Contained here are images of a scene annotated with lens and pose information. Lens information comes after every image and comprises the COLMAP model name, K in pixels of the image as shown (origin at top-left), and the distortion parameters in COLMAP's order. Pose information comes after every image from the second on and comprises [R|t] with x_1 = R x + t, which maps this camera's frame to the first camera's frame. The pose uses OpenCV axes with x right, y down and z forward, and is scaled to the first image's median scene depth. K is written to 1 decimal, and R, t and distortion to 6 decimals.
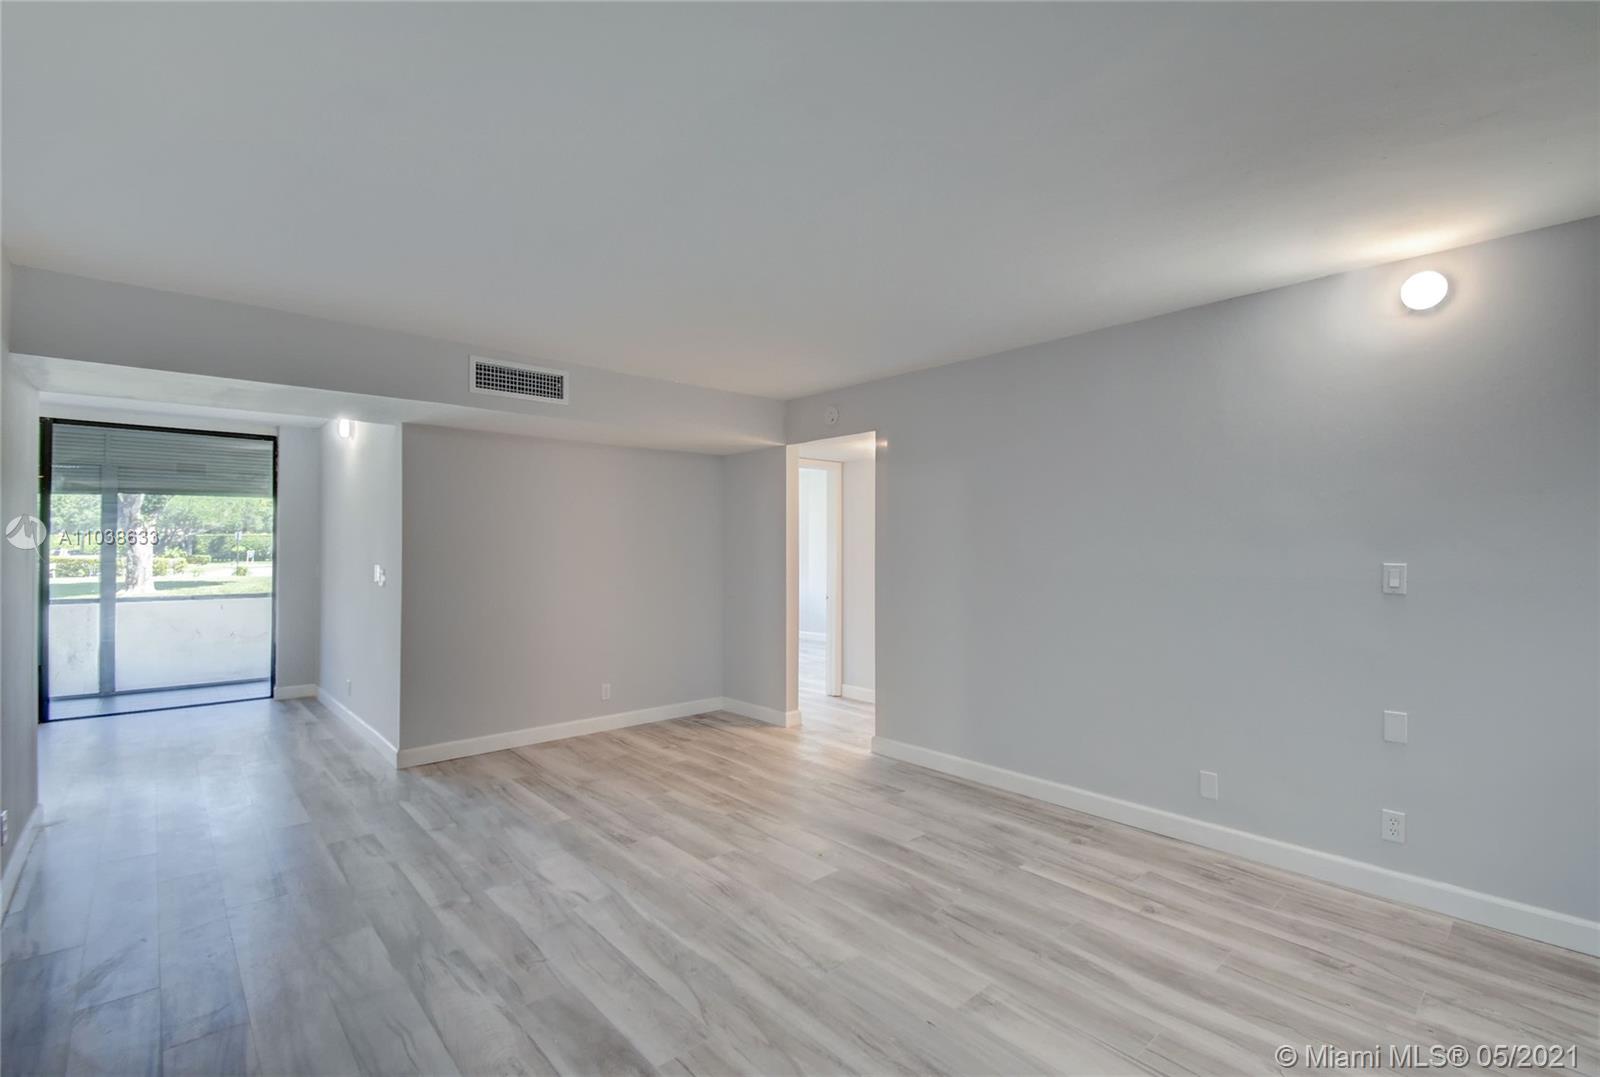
lens RADIAL K [[706.6, 0, 799.9], [0, 706.6, 544.5], [0, 0, 1]] dist [0.003268, -0.010931]
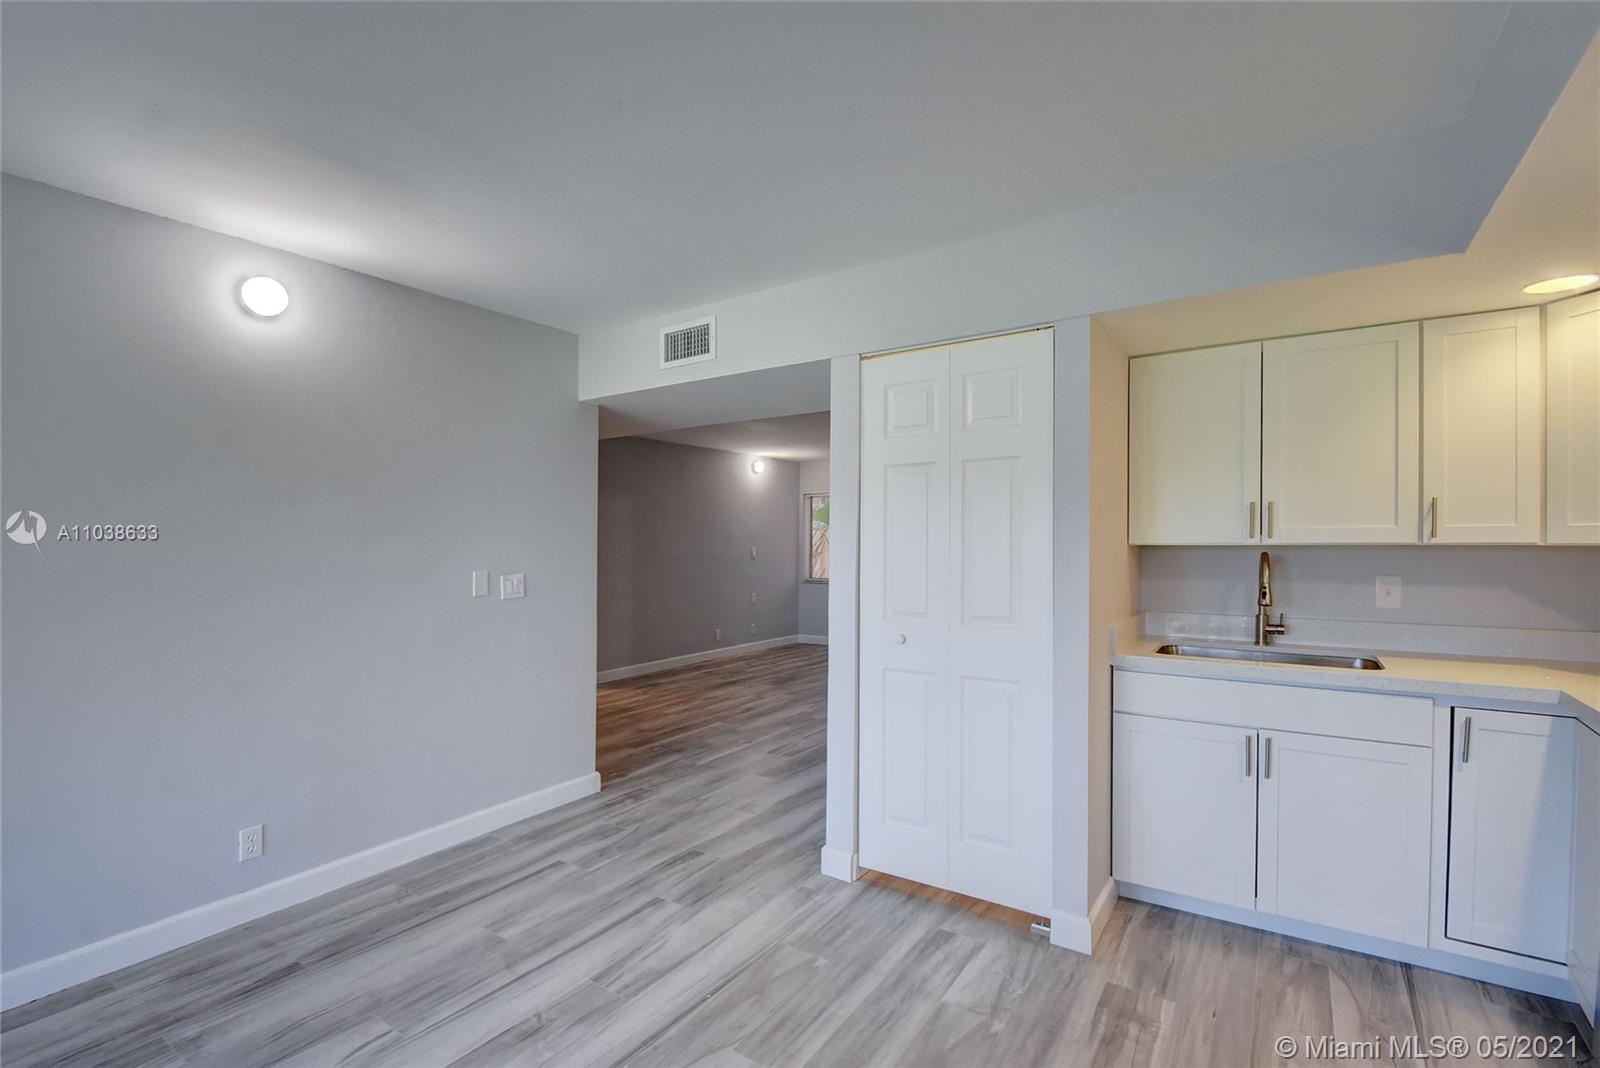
lens RADIAL K [[711.1, 0, 818.8], [0, 711.1, 522.6], [0, 0, 1]] dist [-0.001058, -0.008613]
pose [[-0.245446, 0.027353, 0.969024, -1.996542], [-0.002841, 0.999577, -0.028935, 0.007054], [-0.969406, -0.009855, -0.245265, 1.261370]]
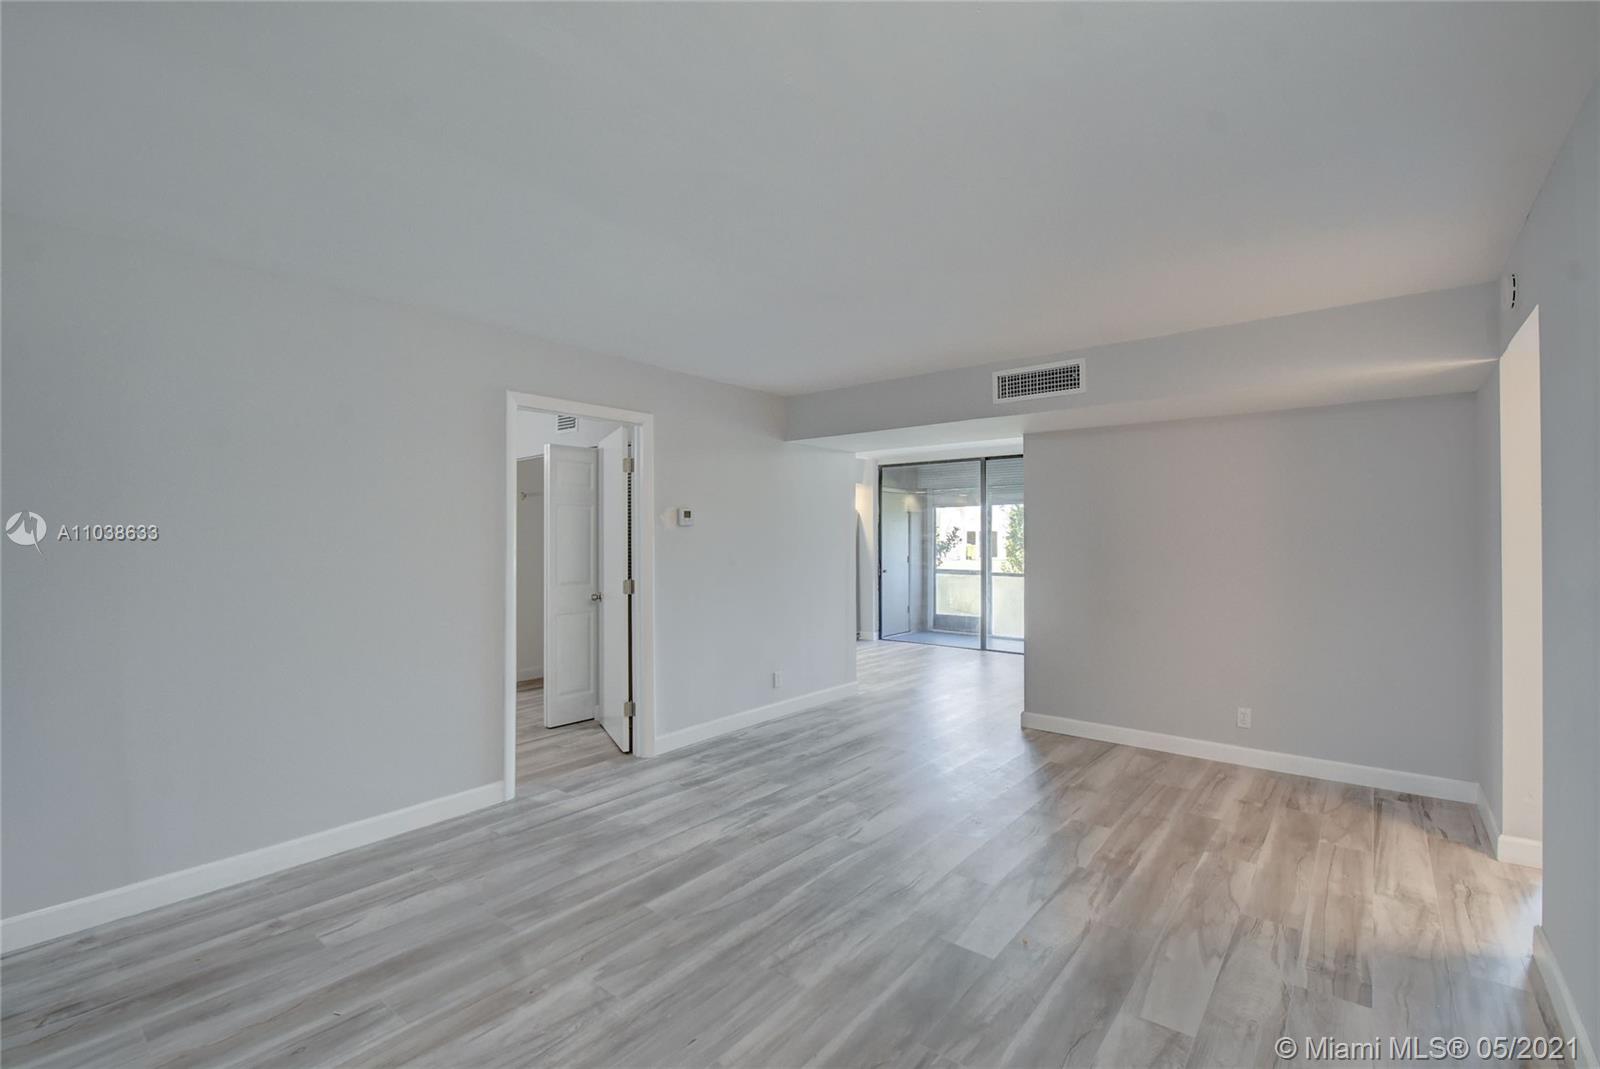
lens RADIAL K [[706.6, 0, 825.3], [0, 706.6, 526.4], [0, 0, 1]] dist [0.003268, -0.010931]
pose [[0.174994, -0.017597, -0.984412, 0.711300], [0.001867, 0.999844, -0.017541, 0.004283], [0.984568, 0.001232, 0.175000, 0.620987]]
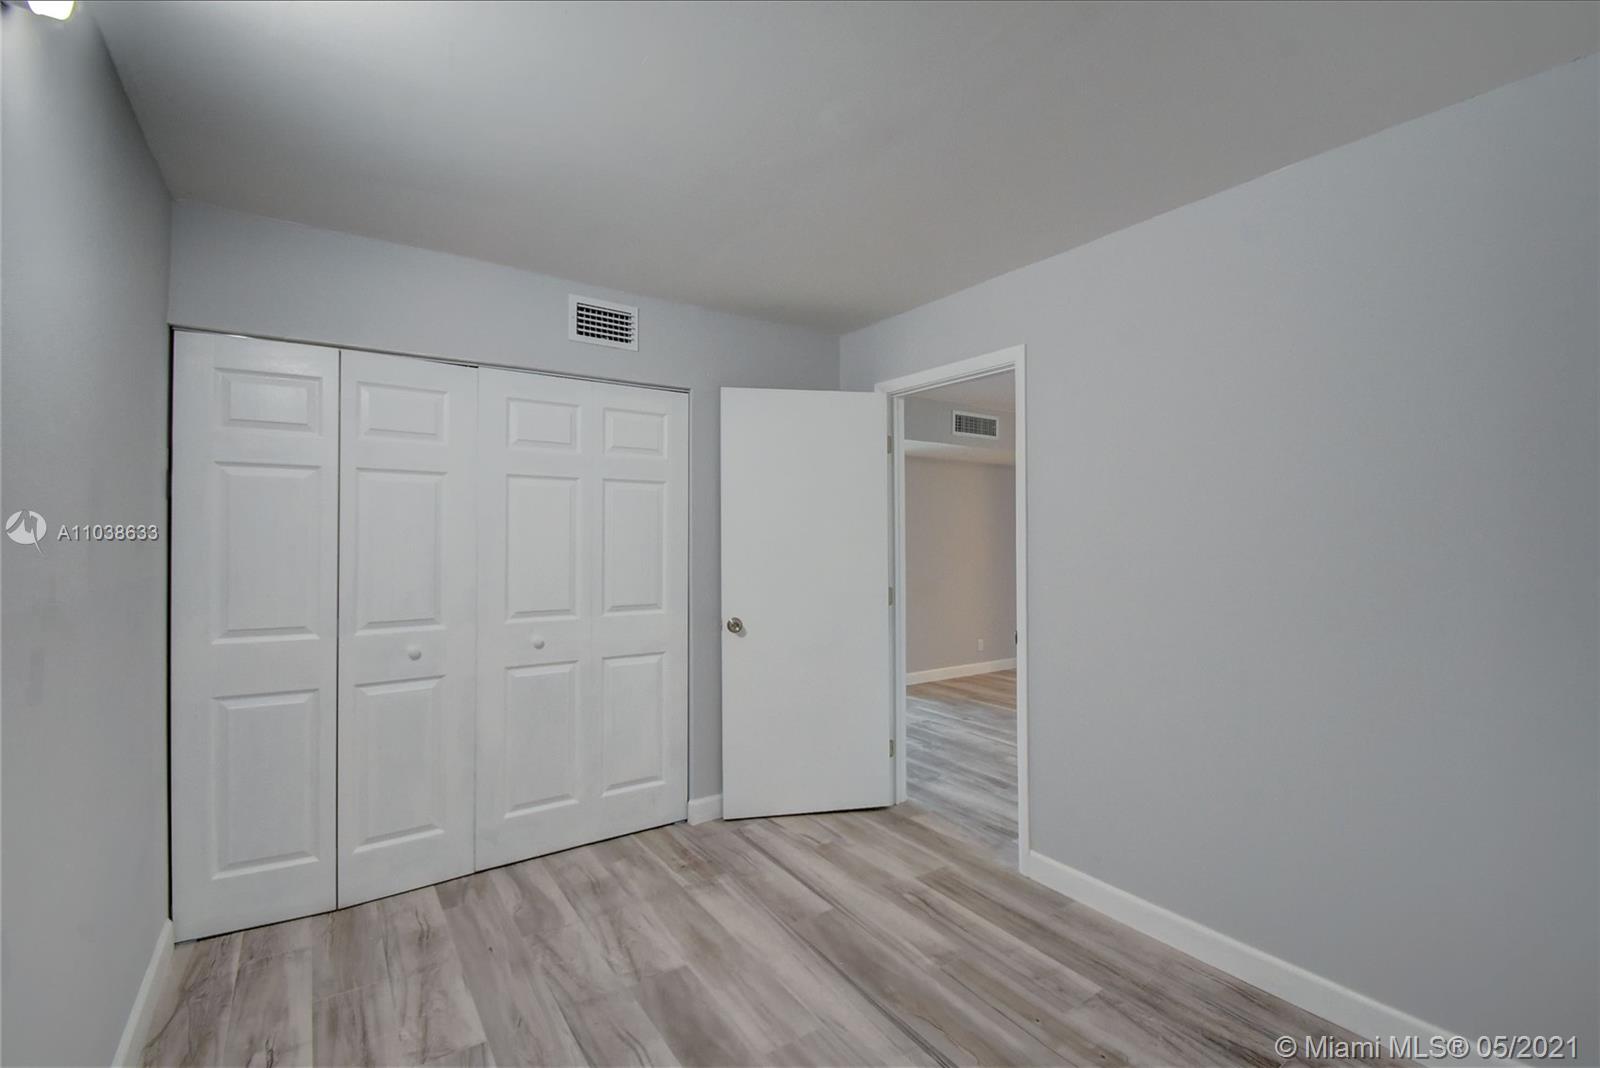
lens RADIAL K [[711.1, 0, 810.2], [0, 711.1, 519.5], [0, 0, 1]] dist [-0.001058, -0.008613]
pose [[0.990765, -0.007232, -0.135395, -0.657011], [0.004614, 0.999796, -0.019640, -0.007564], [0.135510, 0.018834, 0.990597, -0.623585]]
